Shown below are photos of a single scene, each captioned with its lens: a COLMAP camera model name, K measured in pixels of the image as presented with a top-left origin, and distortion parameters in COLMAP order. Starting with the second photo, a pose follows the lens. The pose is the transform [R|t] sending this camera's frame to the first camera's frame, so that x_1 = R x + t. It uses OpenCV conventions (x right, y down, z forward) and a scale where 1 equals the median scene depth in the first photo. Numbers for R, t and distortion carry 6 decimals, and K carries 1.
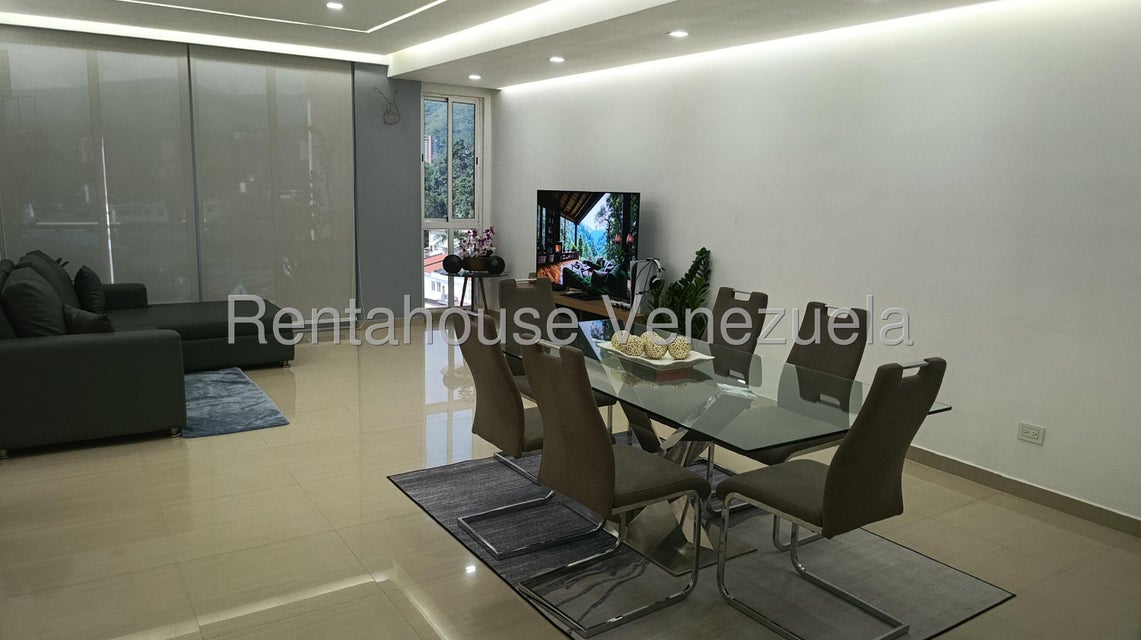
lens RADIAL K [[787.8, 0, 563.0], [0, 787.8, 330.3], [0, 0, 1]] dist [0.023991, -0.036138]
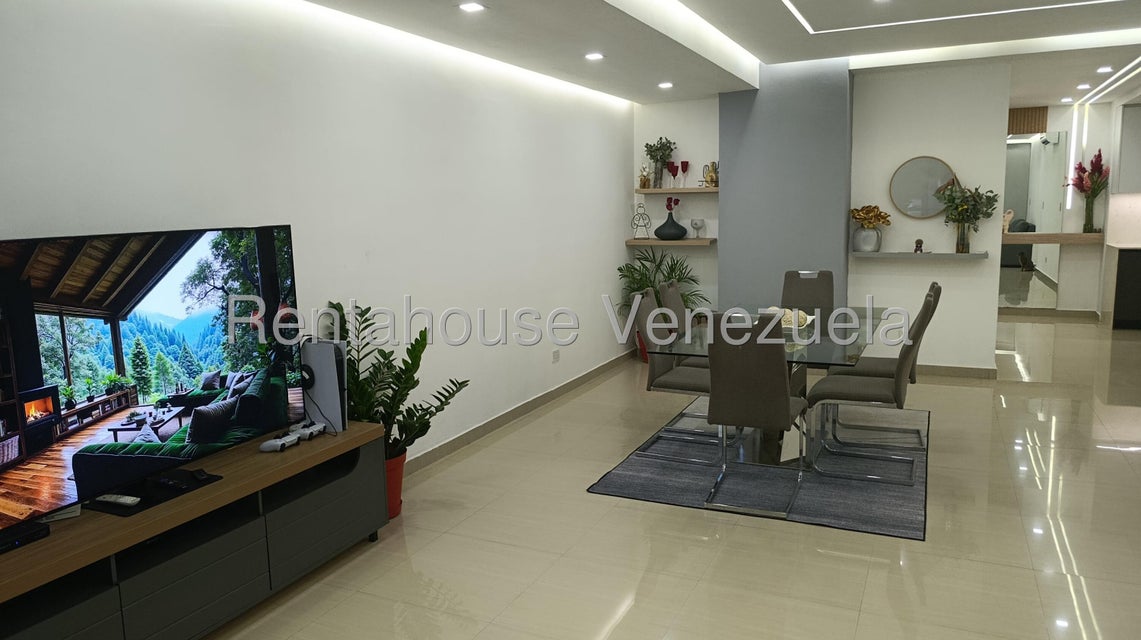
lens RADIAL K [[787.8, 0, 571.3], [0, 787.8, 321.6], [0, 0, 1]] dist [0.023991, -0.036138]
pose [[-0.537448, -0.133983, 0.832585, -0.432093], [0.167796, 0.950566, 0.261284, -0.202797], [-0.826434, 0.280131, -0.488398, 1.035899]]
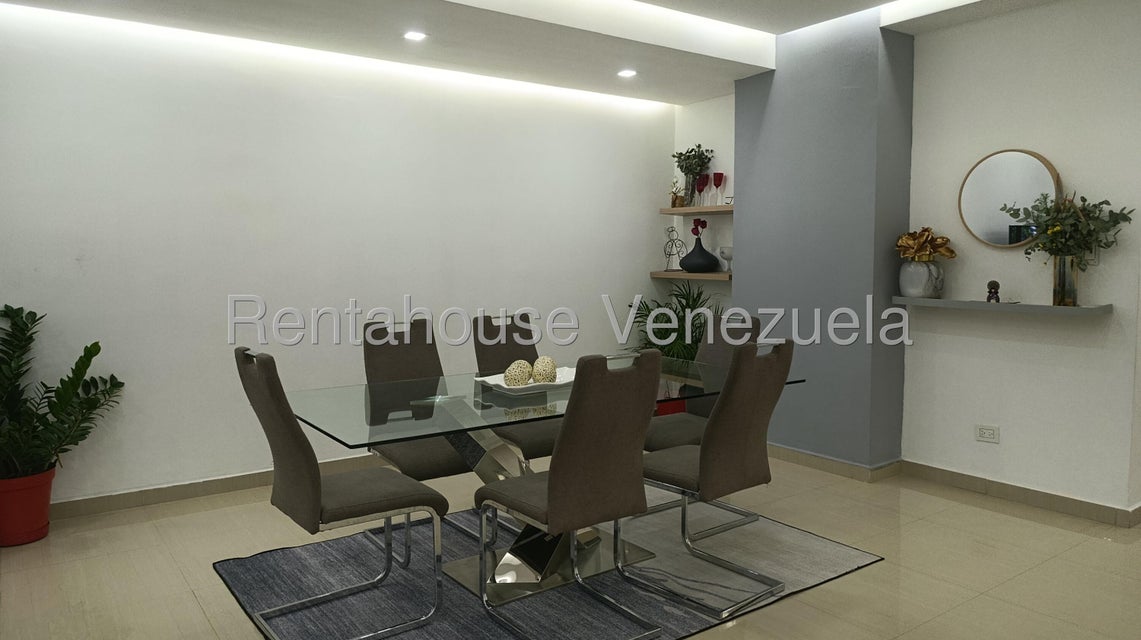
lens RADIAL K [[787.8, 0, 575.9], [0, 787.8, 314.1], [0, 0, 1]] dist [0.023991, -0.036138]
pose [[-0.055963, -0.100021, 0.993410, -0.427641], [0.187177, 0.976278, 0.108841, -0.072918], [-0.980731, 0.192034, -0.035914, 0.514234]]
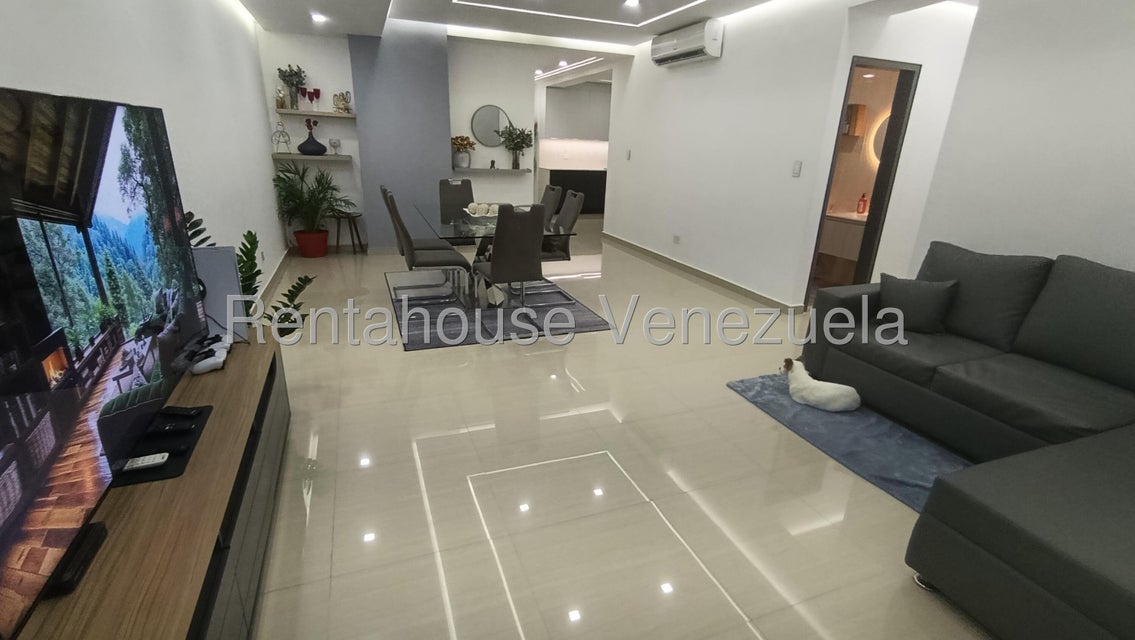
lens RADIAL K [[515.2, 0, 569.5], [0, 515.2, 322.0], [0, 0, 1]] dist [-0.001857, 0.006577]
pose [[-0.980732, -0.116101, 0.157113, -0.178685], [-0.023167, 0.867685, 0.496574, -0.202767], [-0.193977, 0.483367, -0.853657, 1.166951]]
